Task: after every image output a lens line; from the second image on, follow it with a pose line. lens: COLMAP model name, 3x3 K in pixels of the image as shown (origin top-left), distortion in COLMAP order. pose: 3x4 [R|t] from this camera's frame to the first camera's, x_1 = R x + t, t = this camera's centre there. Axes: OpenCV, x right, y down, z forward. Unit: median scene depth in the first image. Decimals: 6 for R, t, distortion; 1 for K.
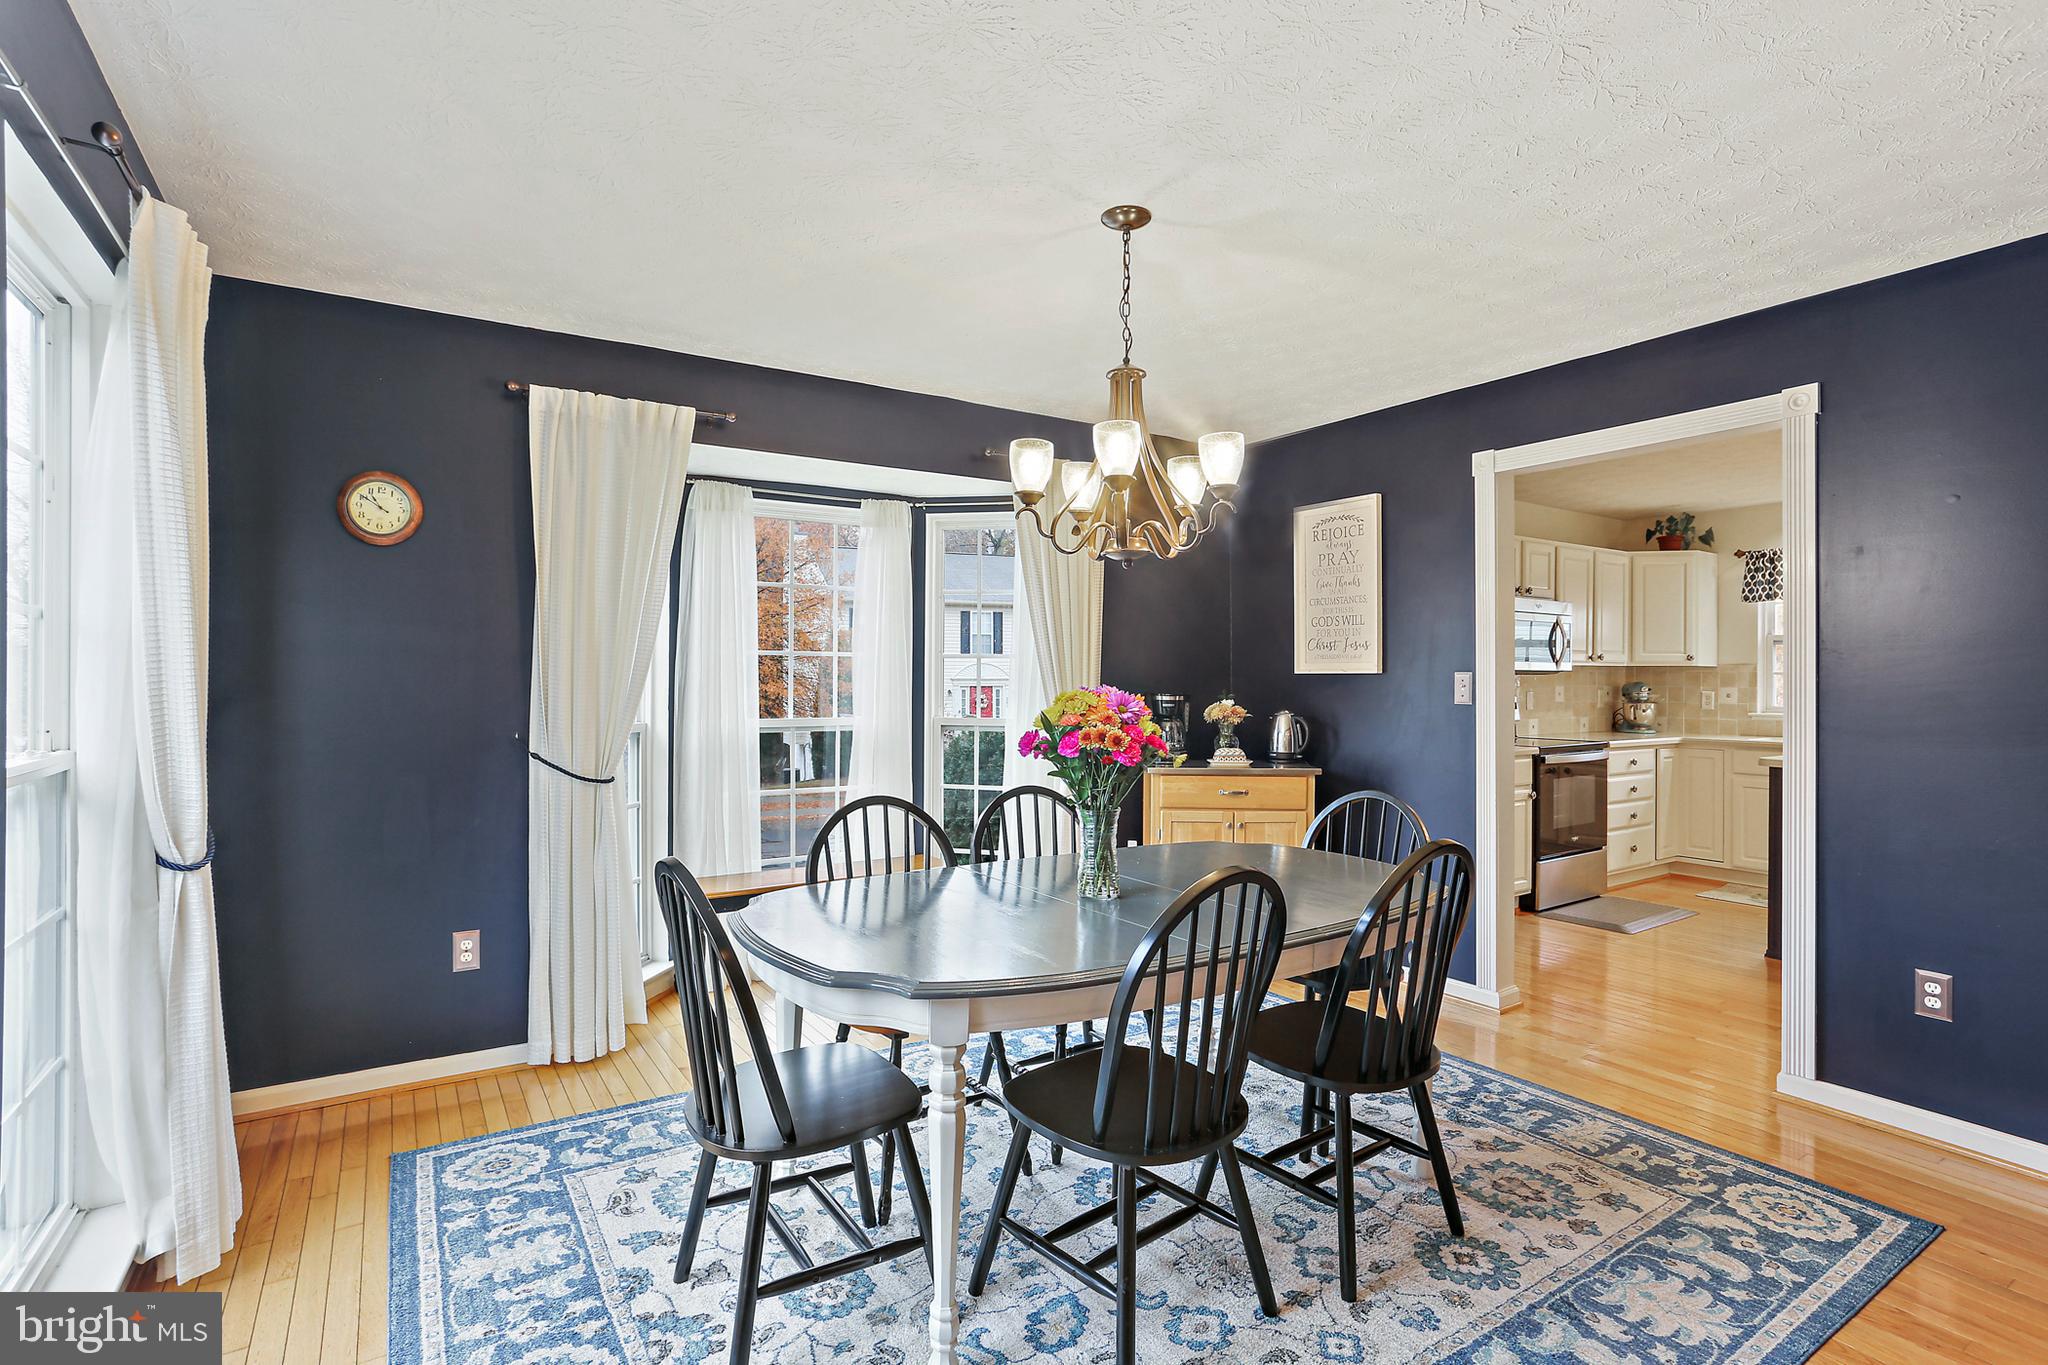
lens RADIAL K [[989.6, 0, 1018.4], [0, 989.6, 682.6], [0, 0, 1]] dist [-0.053914, 0.032374]
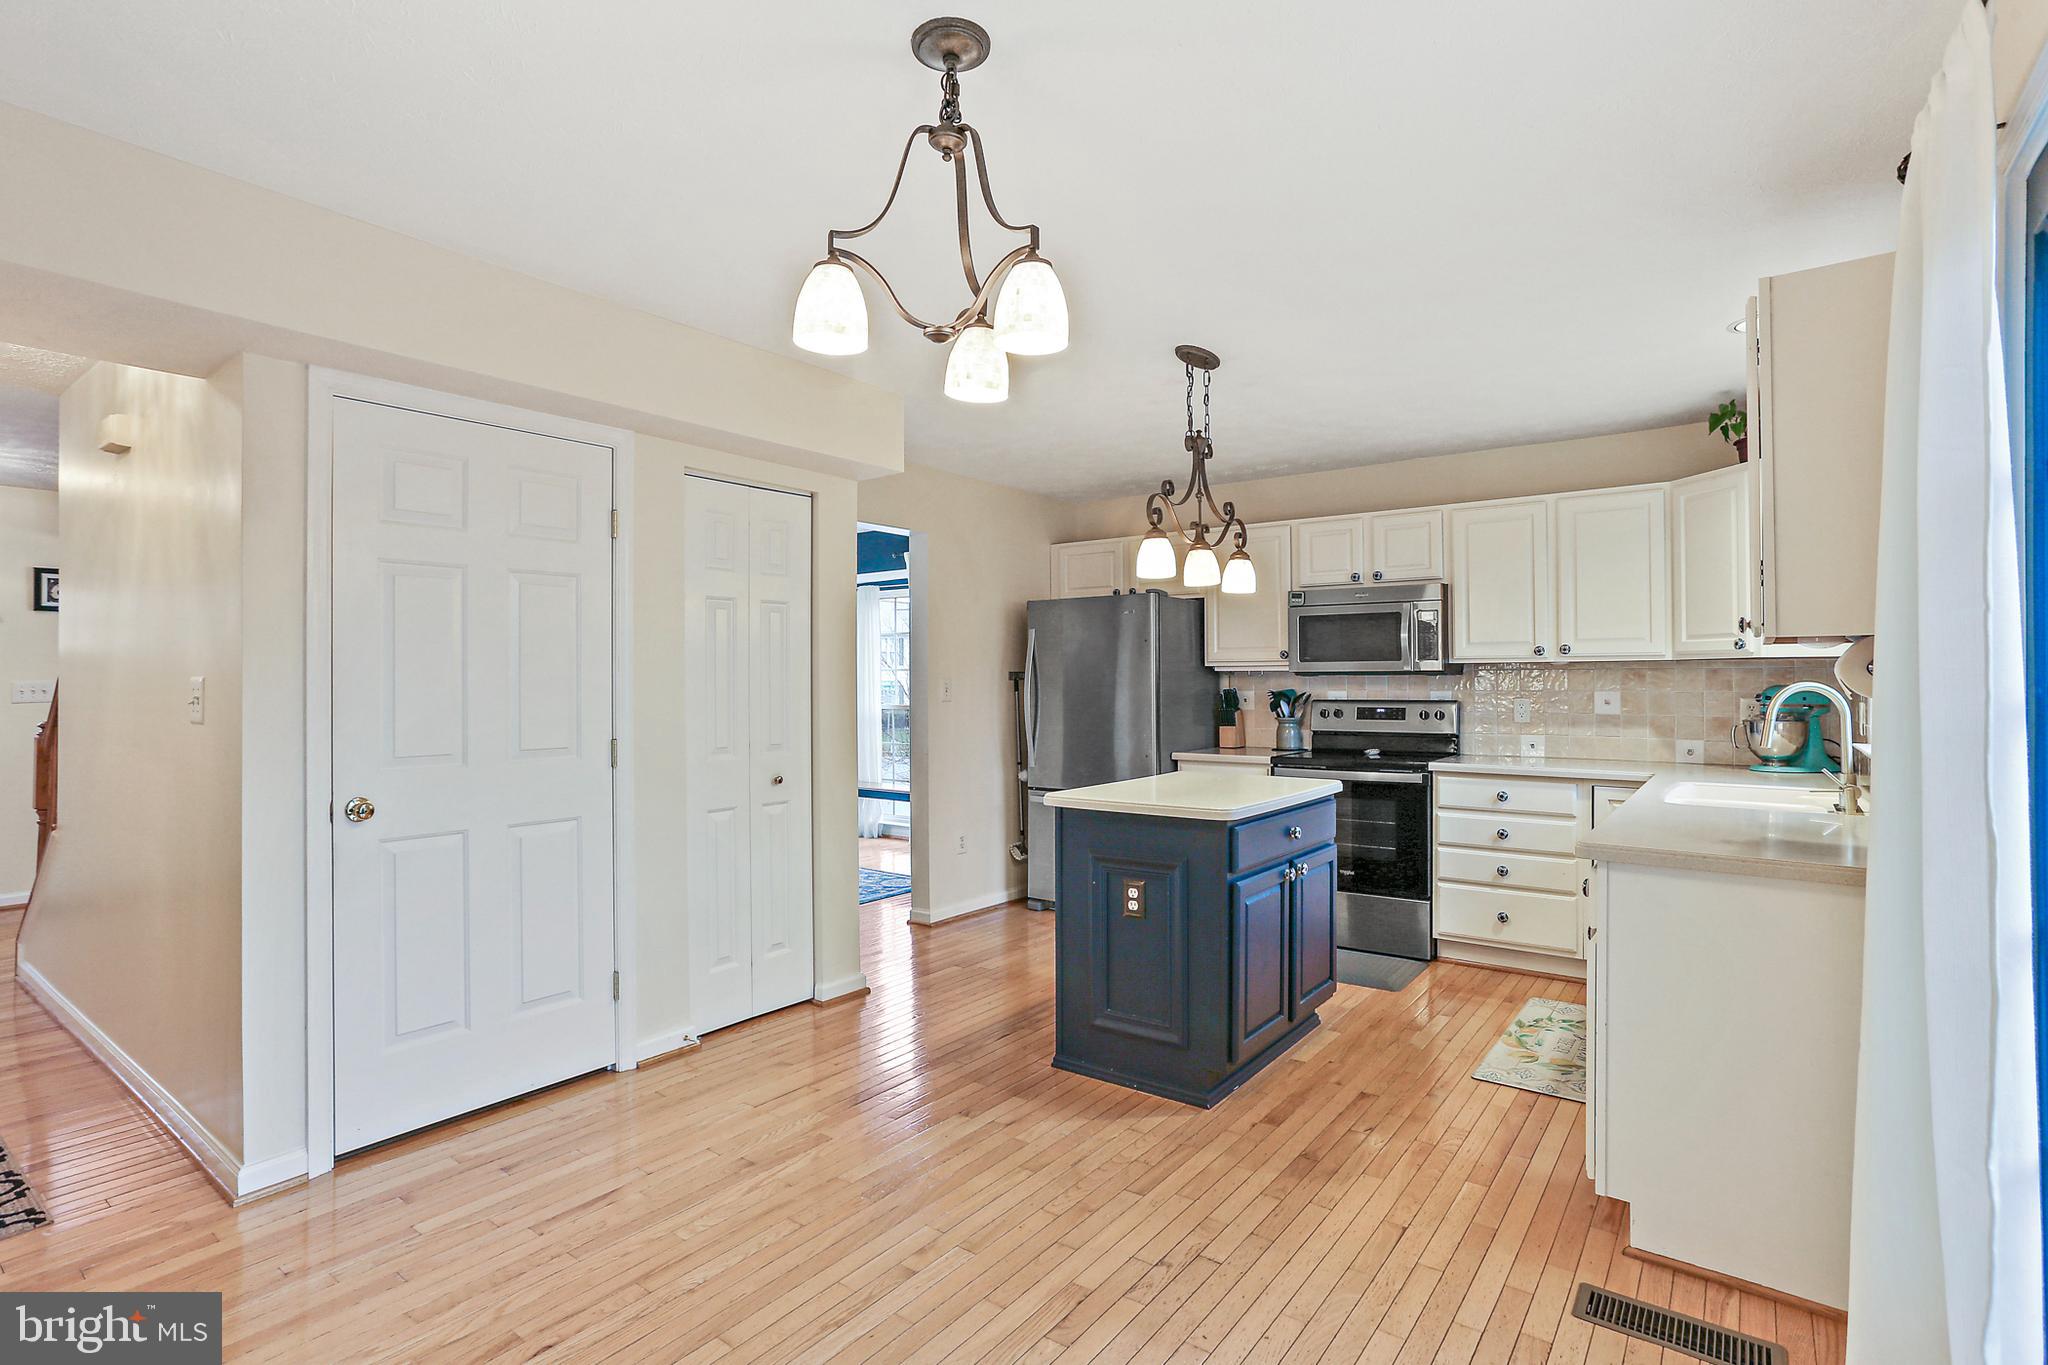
lens RADIAL K [[989.6, 0, 1018.4], [0, 989.6, 682.6], [0, 0, 1]] dist [-0.053914, 0.032374]
pose [[0.343441, -0.002369, -0.939171, 2.226592], [-0.000233, 0.999997, -0.002608, -0.000624], [0.939174, 0.001115, 0.343439, 0.786267]]
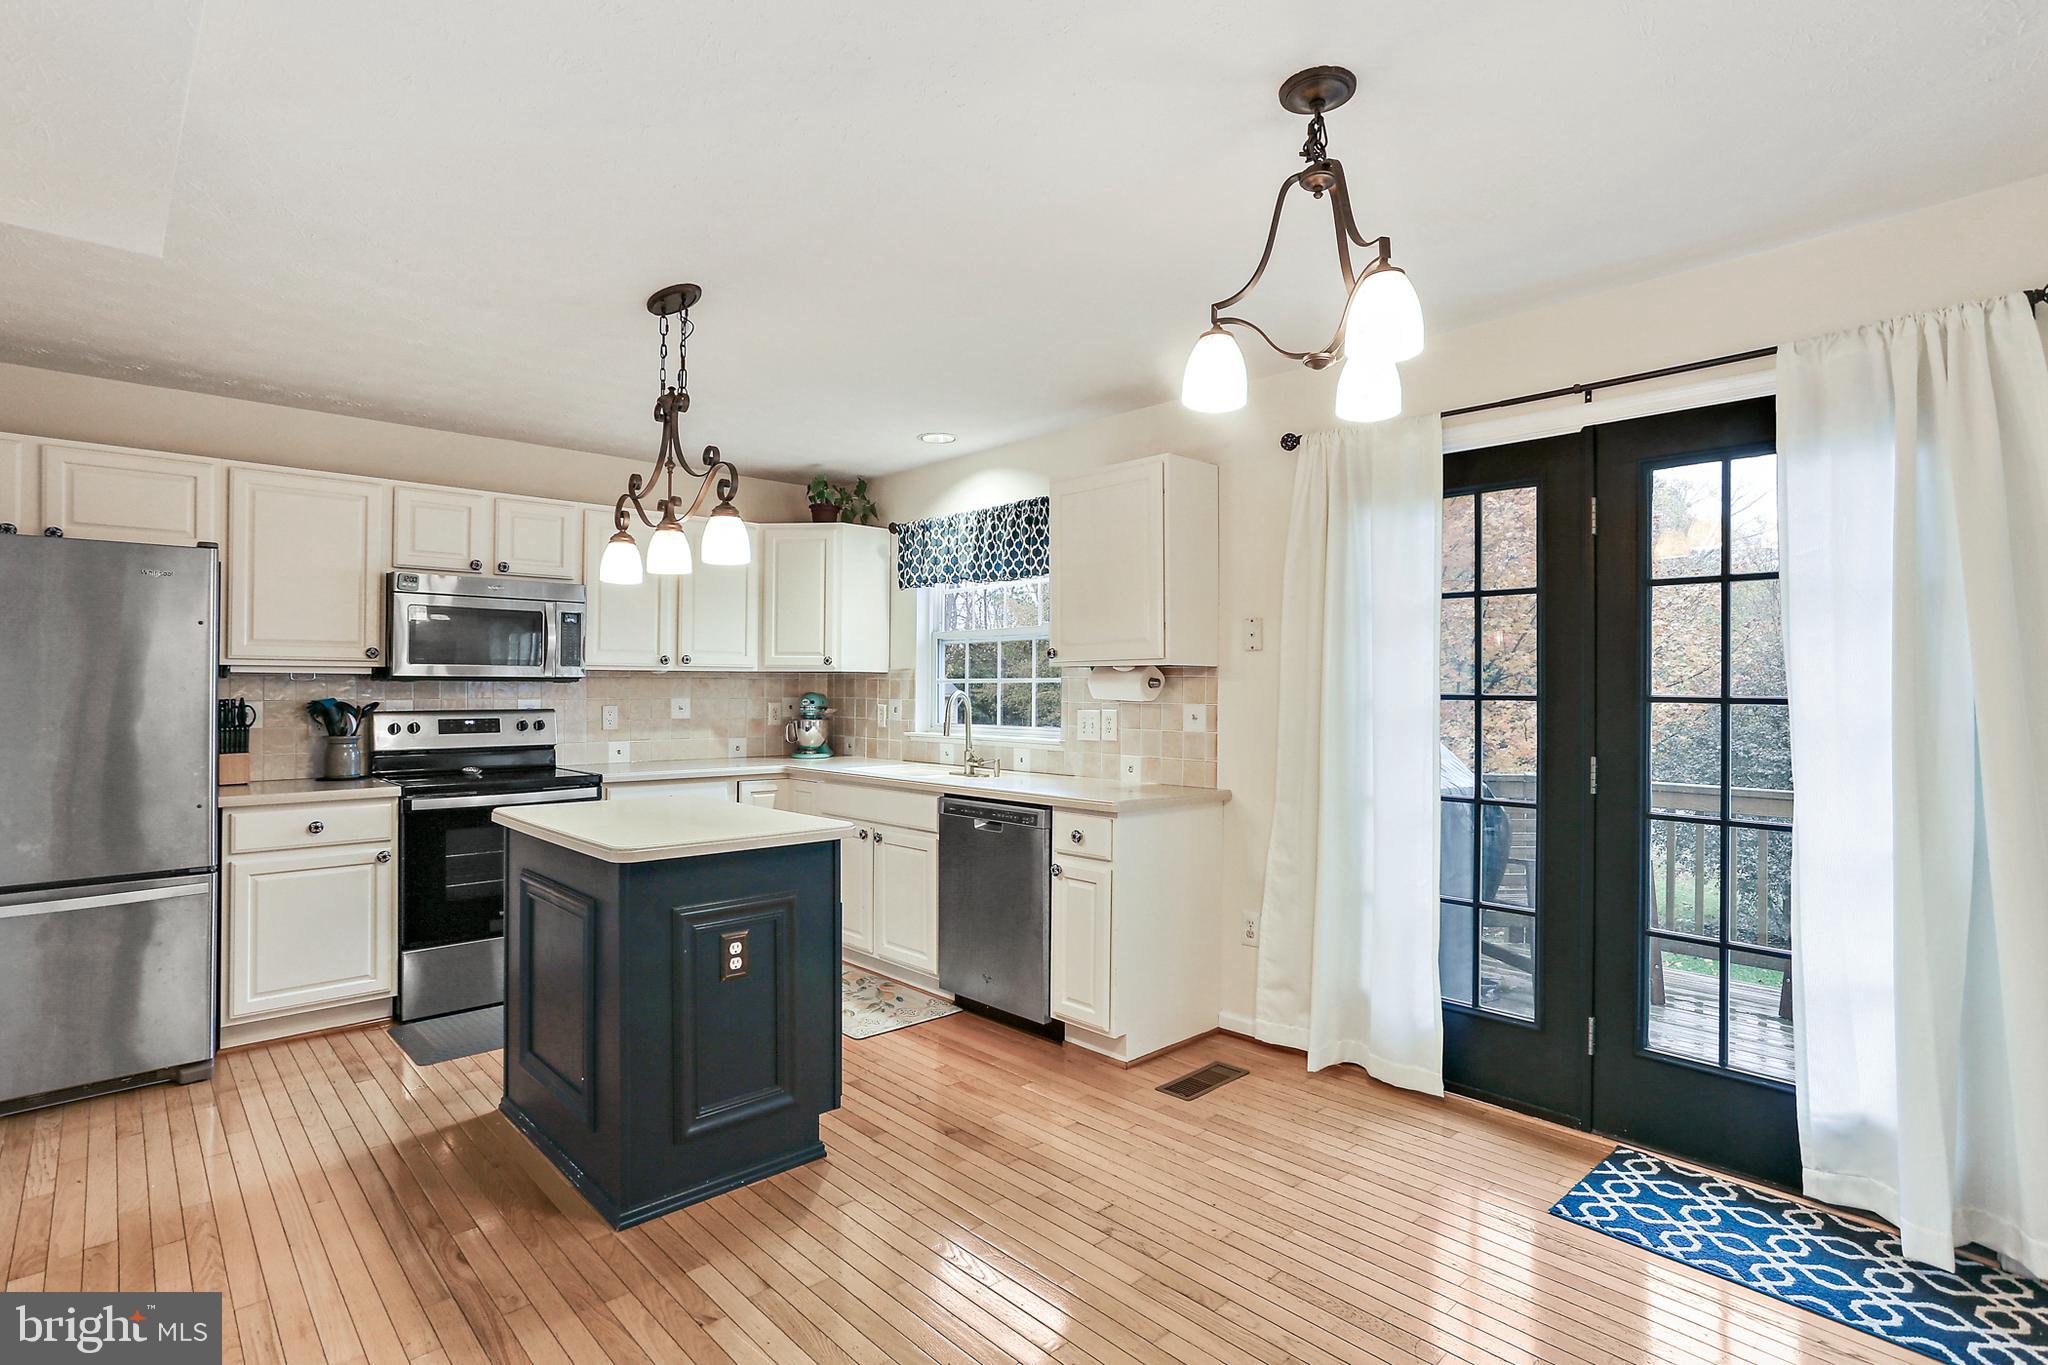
lens RADIAL K [[1005.1, 0, 1016.2], [0, 1005.1, 679.7], [0, 0, 1]] dist [-0.051308, 0.033616]
pose [[0.984572, 0.002231, 0.174965, 1.424460], [-0.000264, 0.999937, -0.011265, -0.003601], [-0.174979, 0.011045, 0.984510, 0.387649]]
